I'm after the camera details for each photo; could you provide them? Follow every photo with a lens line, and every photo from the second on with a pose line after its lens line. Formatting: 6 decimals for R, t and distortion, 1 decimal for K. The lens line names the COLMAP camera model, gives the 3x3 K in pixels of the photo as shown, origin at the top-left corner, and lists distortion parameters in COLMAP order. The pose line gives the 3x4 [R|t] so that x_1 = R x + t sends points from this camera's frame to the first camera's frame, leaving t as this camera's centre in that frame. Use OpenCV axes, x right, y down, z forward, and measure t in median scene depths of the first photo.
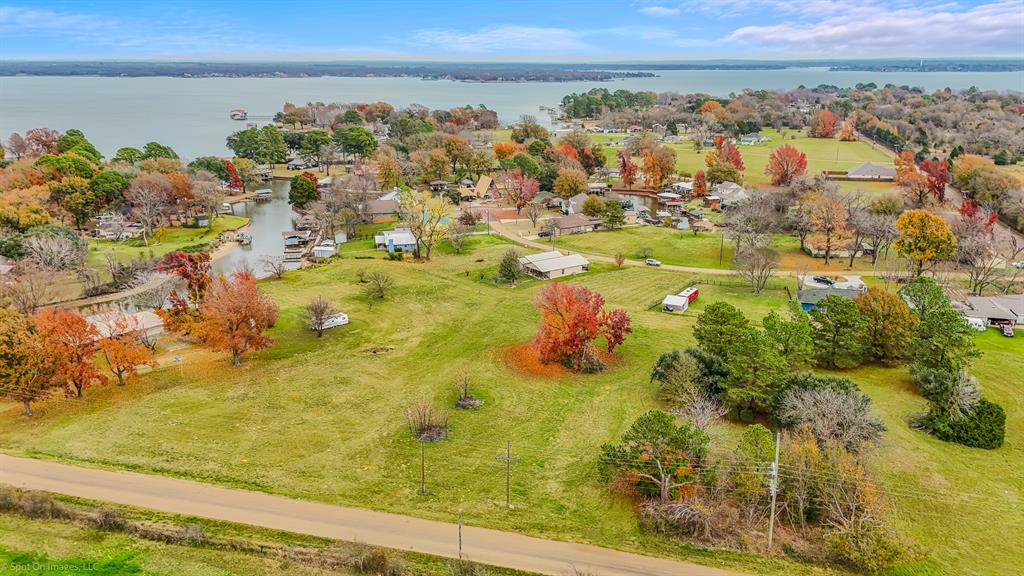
lens RADIAL K [[756.9, 0, 516.1], [0, 756.9, 248.1], [0, 0, 1]] dist [0.048373, -0.039584]
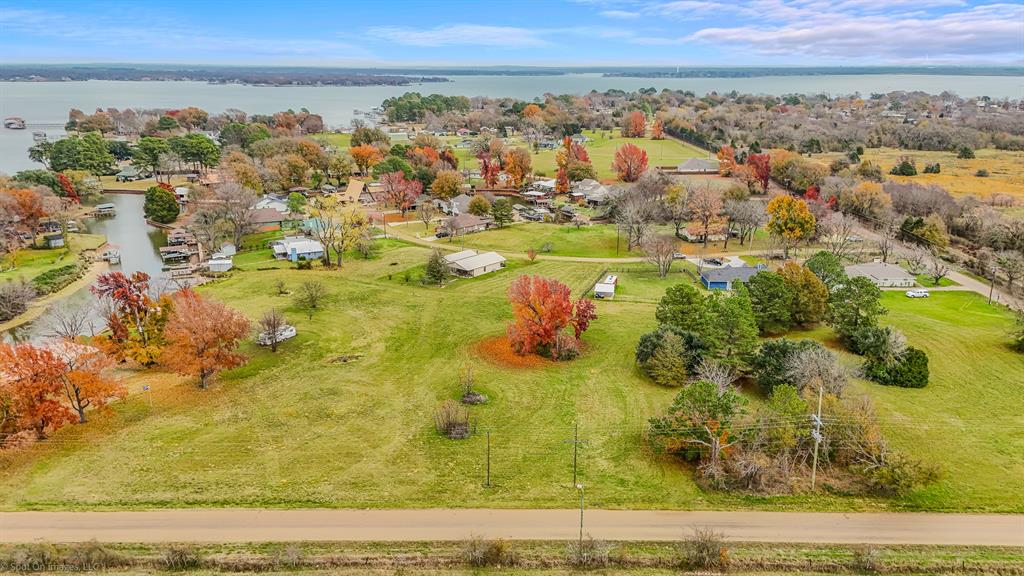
lens RADIAL K [[756.9, 0, 516.1], [0, 756.9, 248.1], [0, 0, 1]] dist [0.048373, -0.039584]
pose [[0.964768, -0.057263, 0.256797, -0.140426], [0.058908, 0.998263, 0.001292, 0.003668], [-0.256424, 0.013881, 0.966465, 0.005989]]
